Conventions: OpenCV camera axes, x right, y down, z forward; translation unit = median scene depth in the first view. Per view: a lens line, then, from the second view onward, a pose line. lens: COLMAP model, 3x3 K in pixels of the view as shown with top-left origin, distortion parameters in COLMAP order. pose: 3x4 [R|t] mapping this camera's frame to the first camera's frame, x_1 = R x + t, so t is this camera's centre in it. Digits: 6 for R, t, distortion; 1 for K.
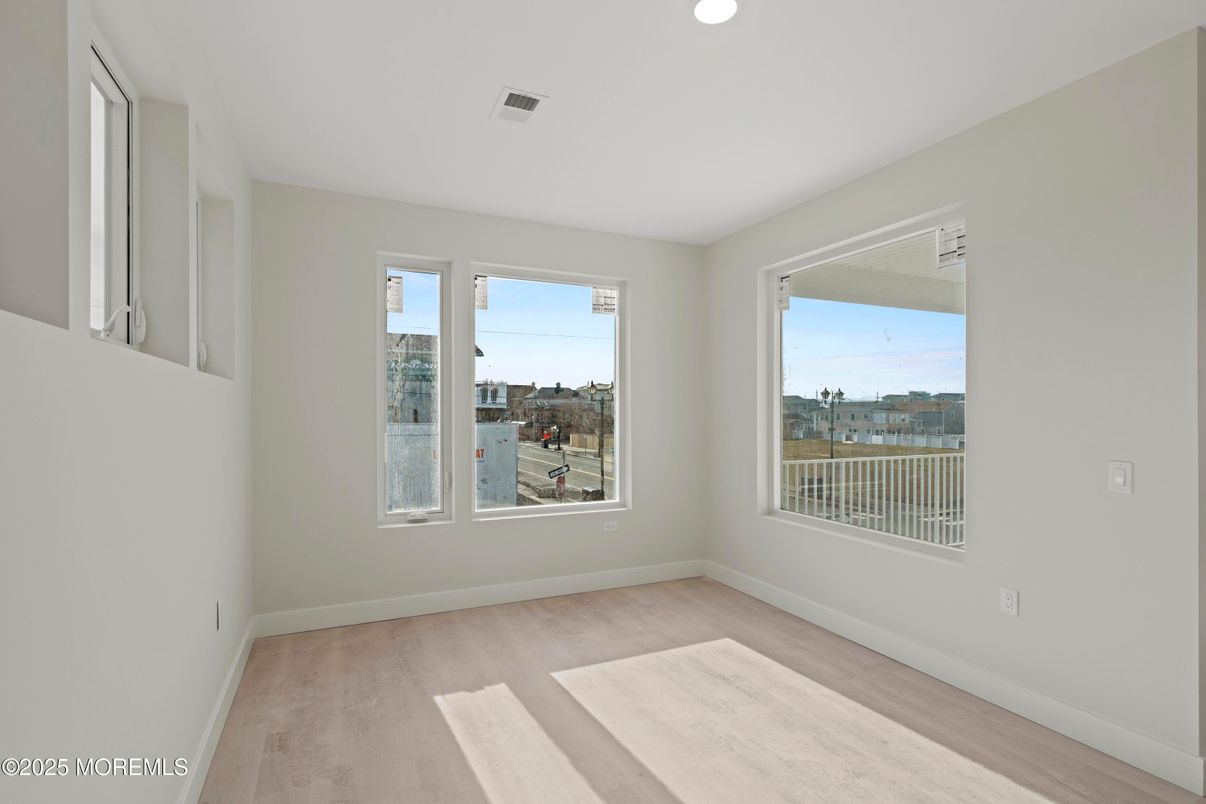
lens RADIAL K [[594.2, 0, 605.4], [0, 594.2, 419.3], [0, 0, 1]] dist [0.000084, 0.000055]
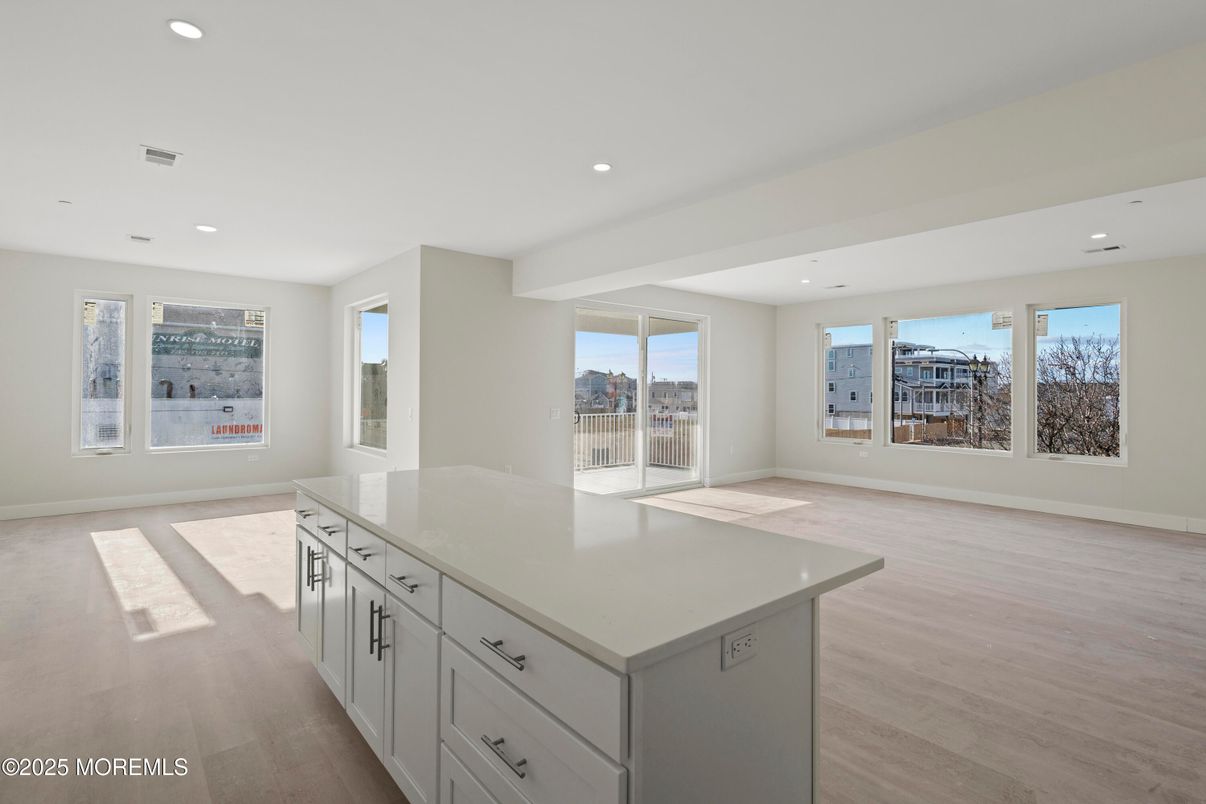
lens RADIAL K [[587.5, 0, 604.2], [0, 587.5, 385.2], [0, 0, 1]] dist [0.001011, -0.000037]
pose [[0.963275, 0.008724, 0.268375, 0.526150], [-0.003310, 0.999782, -0.020621, 0.012206], [-0.268497, 0.018976, 0.963094, -0.851355]]
